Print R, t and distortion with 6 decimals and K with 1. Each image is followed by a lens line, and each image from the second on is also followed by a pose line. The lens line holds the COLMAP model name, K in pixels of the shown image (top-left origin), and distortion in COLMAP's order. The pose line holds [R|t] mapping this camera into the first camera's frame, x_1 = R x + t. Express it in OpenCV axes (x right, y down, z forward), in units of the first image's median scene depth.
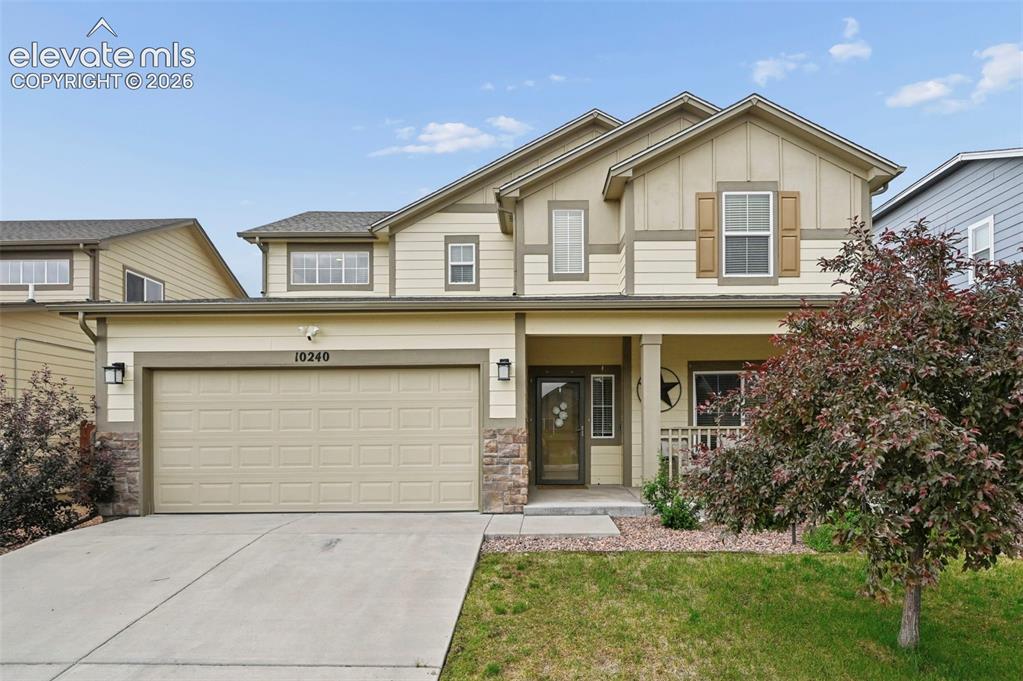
lens RADIAL K [[406.1, 0, 526.1], [0, 406.1, 350.0], [0, 0, 1]] dist [-0.001235, 0.000077]
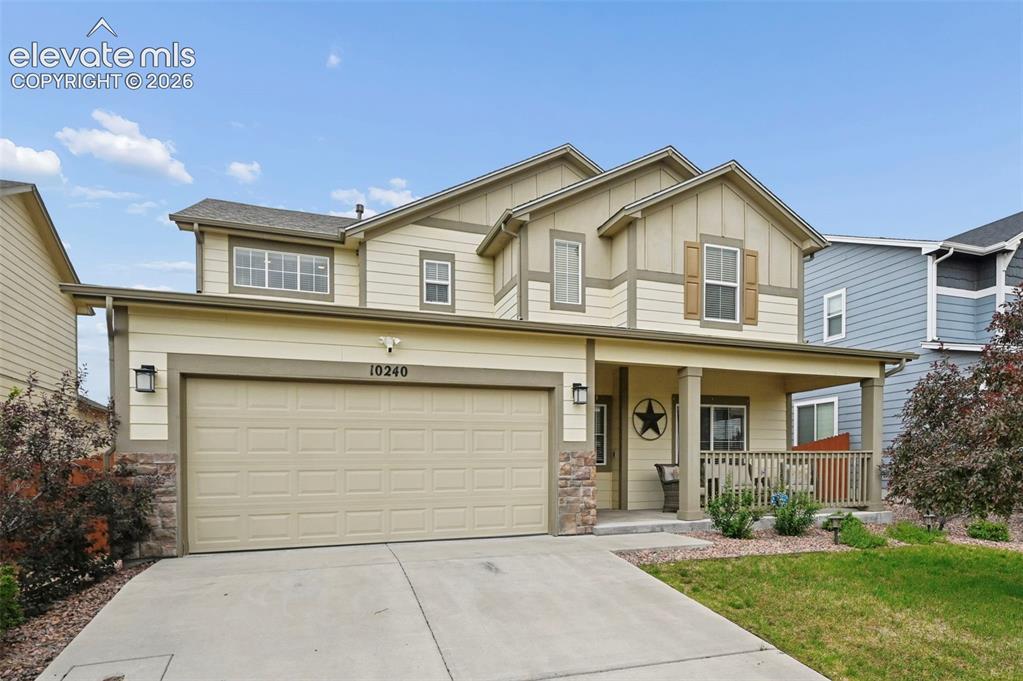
lens RADIAL K [[419.7, 0, 511.6], [0, 419.7, 385.5], [0, 0, 1]] dist [-0.000966, -0.000069]
pose [[0.966068, 0.044091, 0.254495, -0.323542], [-0.046331, 0.998922, 0.002812, 0.021853], [-0.254097, -0.014507, 0.967070, 0.018837]]
